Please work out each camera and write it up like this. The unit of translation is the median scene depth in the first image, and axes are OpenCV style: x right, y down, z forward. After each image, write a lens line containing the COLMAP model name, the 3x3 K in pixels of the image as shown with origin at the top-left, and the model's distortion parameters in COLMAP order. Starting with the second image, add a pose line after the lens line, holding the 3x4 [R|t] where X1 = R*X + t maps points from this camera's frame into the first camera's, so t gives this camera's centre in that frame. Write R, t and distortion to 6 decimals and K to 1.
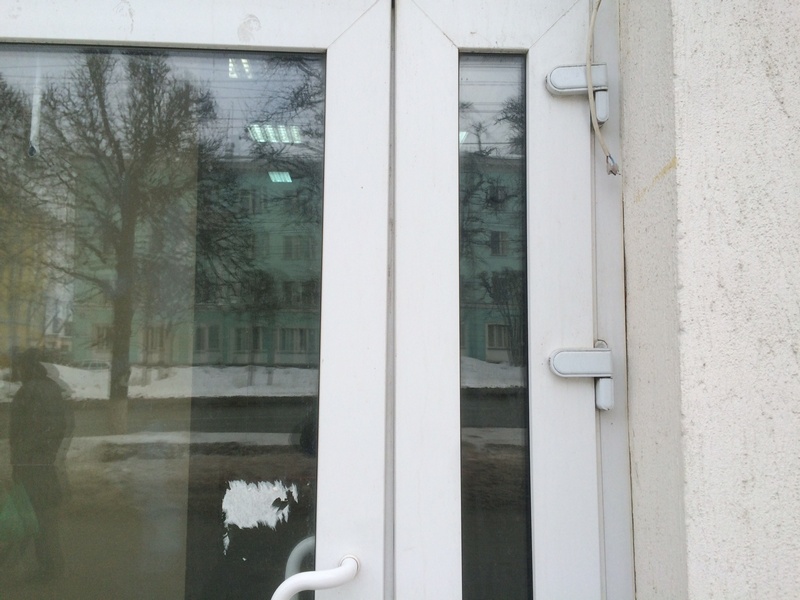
lens RADIAL K [[683.7, 0, 395.2], [0, 683.7, 301.2], [0, 0, 1]] dist [0.068846, -0.025130]
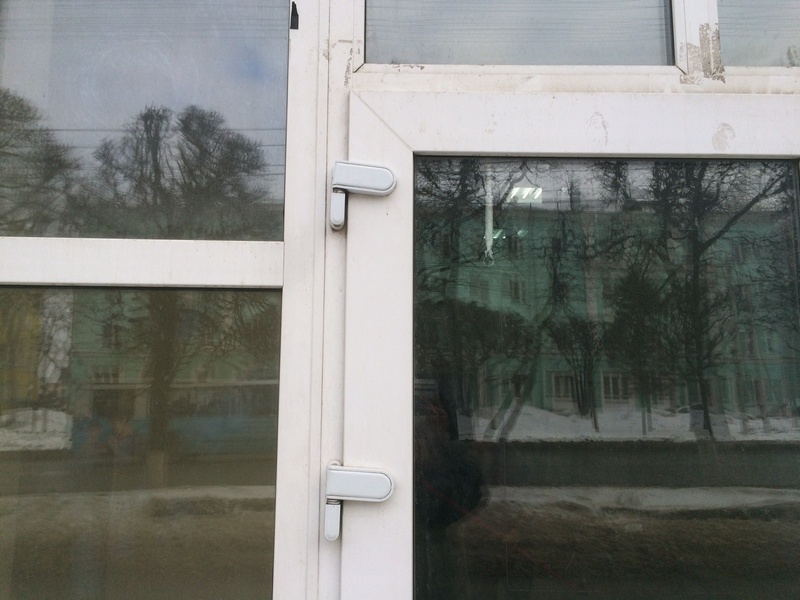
lens RADIAL K [[674.3, 0, 416.1], [0, 674.3, 283.9], [0, 0, 1]] dist [0.078507, -0.008108]
pose [[0.999882, -0.000625, 0.015366, -0.229618], [0.001989, 0.996036, -0.088926, -0.034406], [-0.015249, 0.088946, 0.995920, 0.017486]]
